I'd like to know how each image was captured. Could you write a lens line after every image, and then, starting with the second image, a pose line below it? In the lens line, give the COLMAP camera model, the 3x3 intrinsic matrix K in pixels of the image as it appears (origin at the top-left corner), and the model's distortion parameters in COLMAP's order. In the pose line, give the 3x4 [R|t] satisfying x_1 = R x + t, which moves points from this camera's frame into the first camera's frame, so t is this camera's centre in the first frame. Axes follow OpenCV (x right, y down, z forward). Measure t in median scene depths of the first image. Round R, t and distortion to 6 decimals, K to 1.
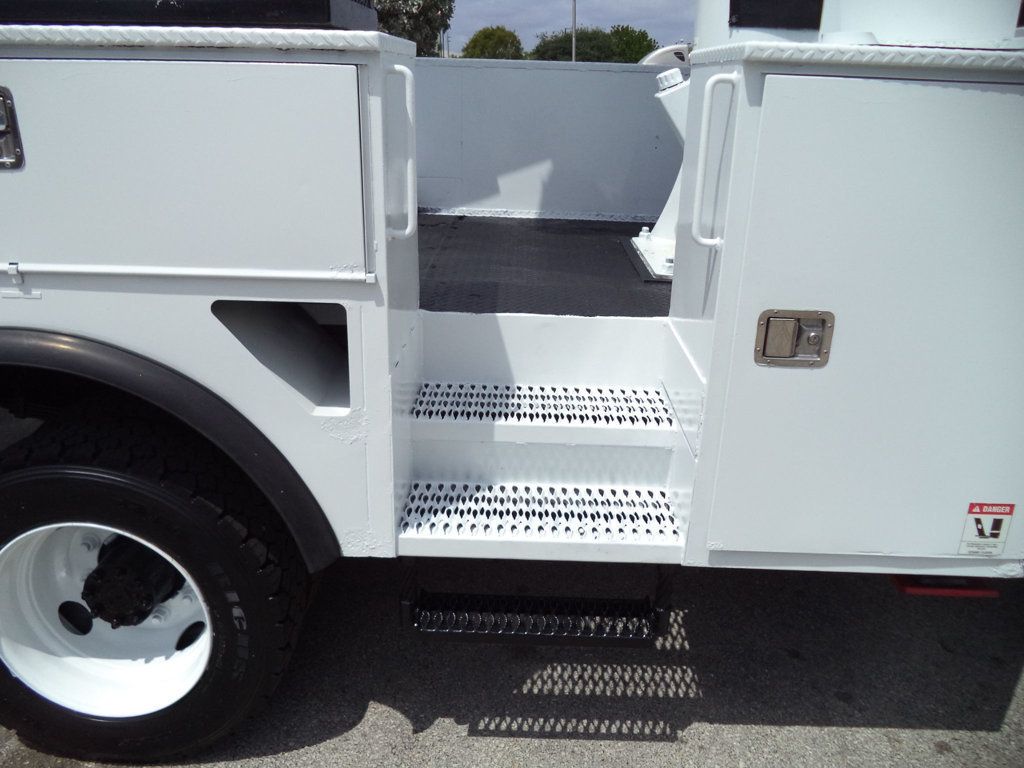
lens RADIAL K [[838.9, 0, 507.4], [0, 838.9, 386.3], [0, 0, 1]] dist [-0.023519, -0.004901]
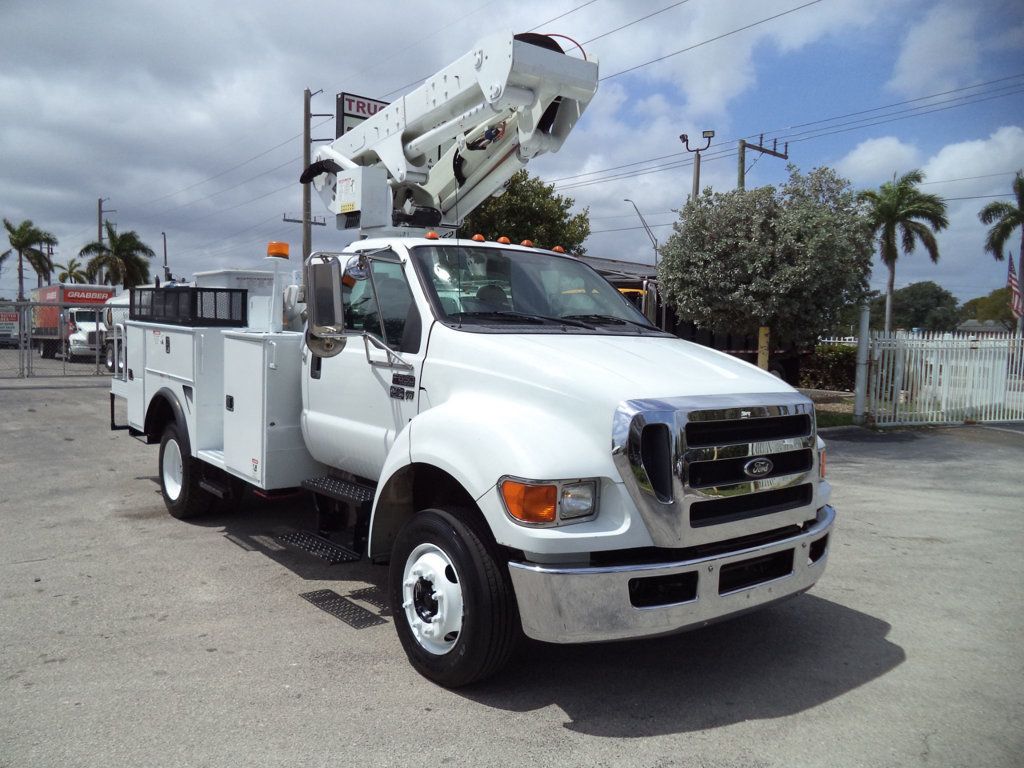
lens RADIAL K [[838.9, 0, 516.1], [0, 838.9, 375.0], [0, 0, 1]] dist [-0.023519, -0.004901]
pose [[0.647595, 0.051746, -0.760225, 3.653192], [-0.280991, 0.943595, -0.175133, 0.112121], [0.708283, 0.327032, 0.625608, -0.447268]]
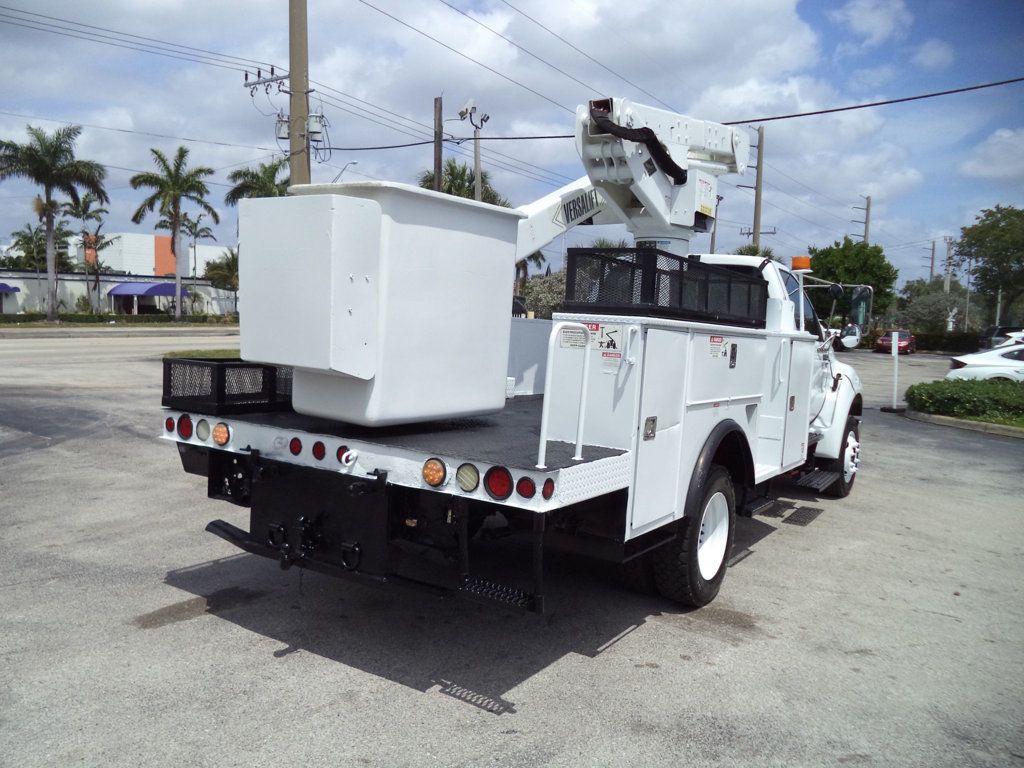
lens RADIAL K [[838.9, 0, 510.5], [0, 838.9, 376.9], [0, 0, 1]] dist [-0.023519, -0.004901]
pose [[0.523175, -0.048155, 0.850864, -3.303801], [0.254982, 0.961512, -0.102365, -0.097579], [-0.813187, 0.270509, 0.515318, 0.019454]]
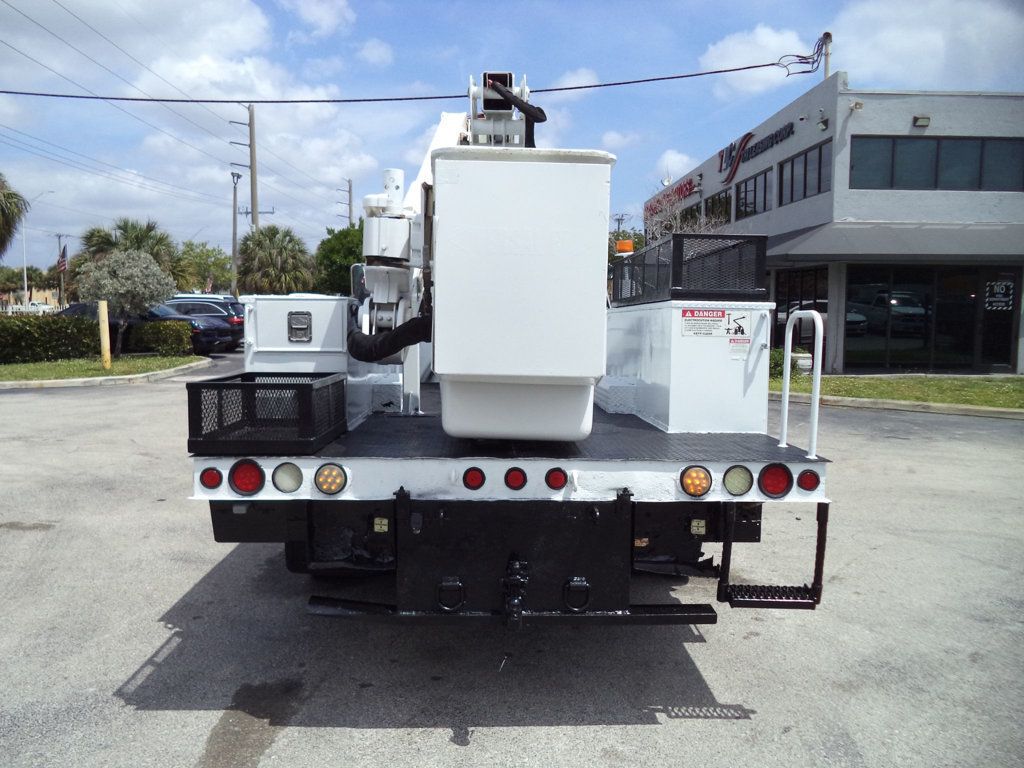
lens RADIAL K [[838.9, 0, 510.2], [0, 838.9, 363.4], [0, 0, 1]] dist [-0.023519, -0.004901]
pose [[-0.056589, -0.075136, 0.995566, -3.472304], [0.338663, 0.936599, 0.089936, -0.659623], [-0.939204, 0.342251, -0.027555, 1.590824]]
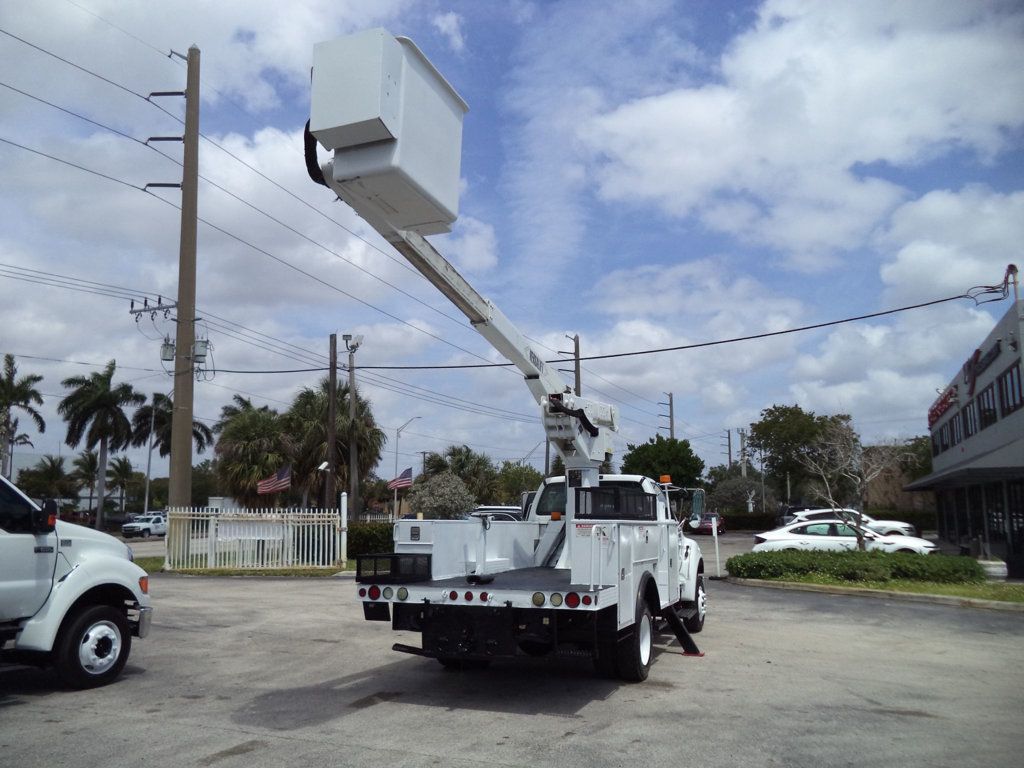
lens RADIAL K [[838.9, 0, 521.6], [0, 838.9, 373.0], [0, 0, 1]] dist [-0.023519, -0.004901]
pose [[0.324030, 0.148953, 0.934247, -5.888100], [0.326257, 0.909351, -0.258142, -0.103719], [-0.888009, 0.388451, 0.246060, -0.164063]]
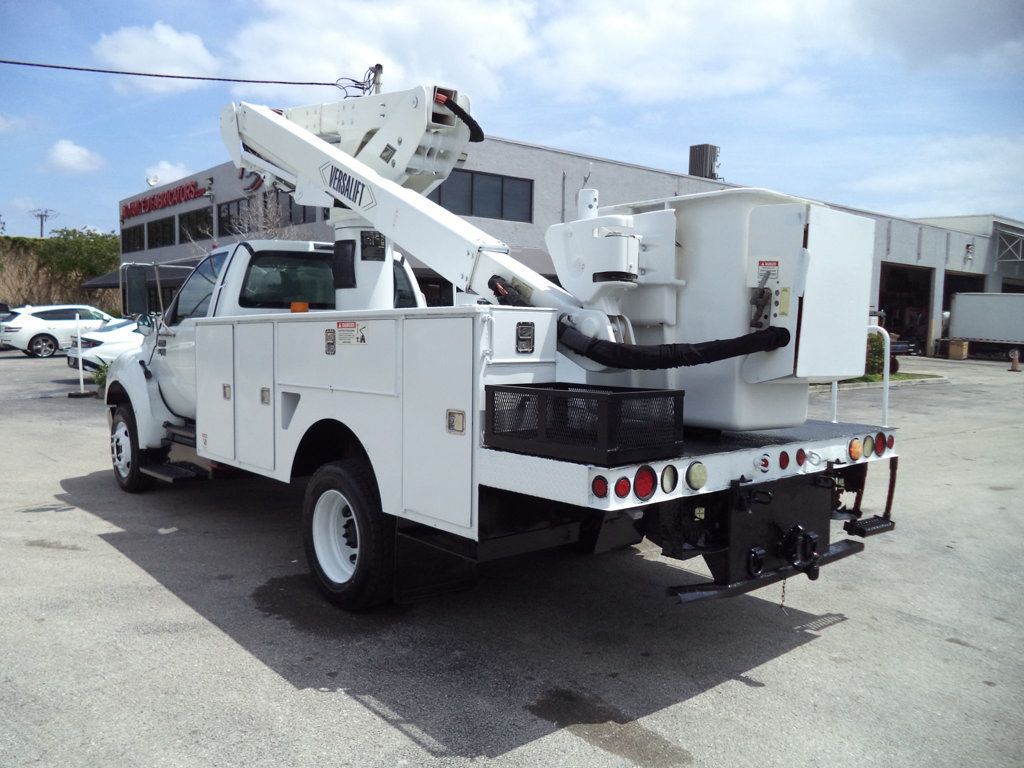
lens RADIAL K [[838.9, 0, 511.2], [0, 838.9, 366.5], [0, 0, 1]] dist [-0.023519, -0.004901]
pose [[-0.667659, -0.057502, 0.742243, -2.853039], [0.239548, 0.927395, 0.287324, -1.304385], [-0.704874, 0.369637, -0.605409, 3.384344]]
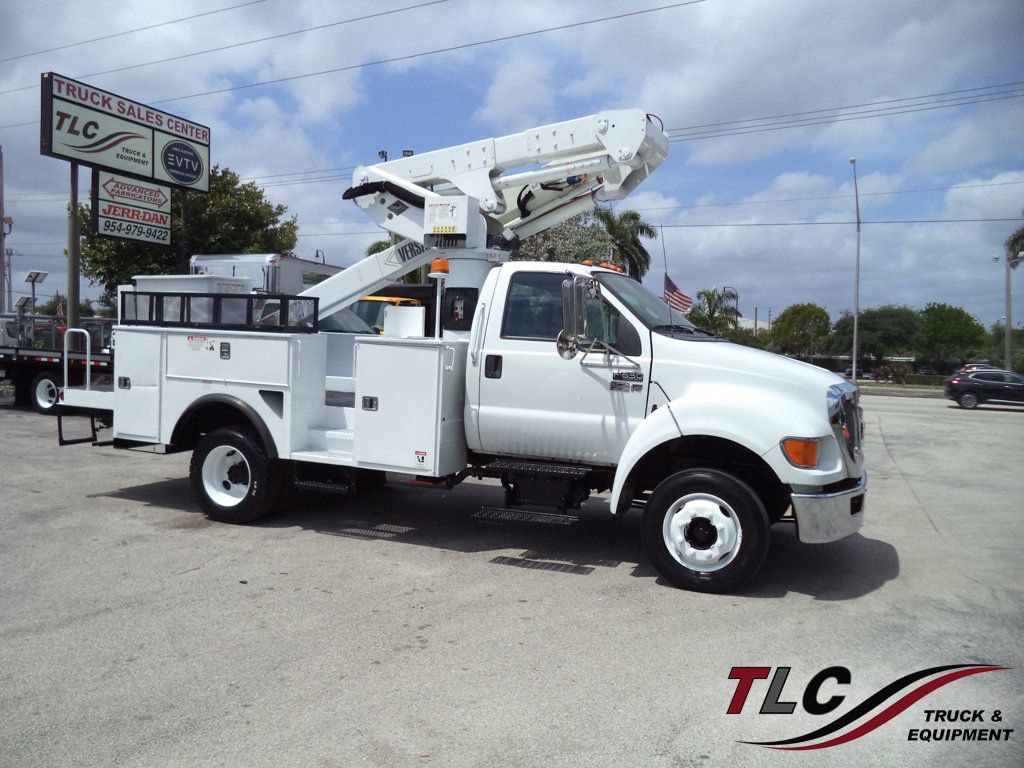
lens RADIAL K [[838.9, 0, 509.9], [0, 838.9, 369.2], [0, 0, 1]] dist [-0.023519, -0.004901]
pose [[0.927115, 0.027906, -0.373737, 2.278599], [-0.146441, 0.944919, -0.292716, 0.808039], [0.344982, 0.326112, 0.880135, -2.226887]]
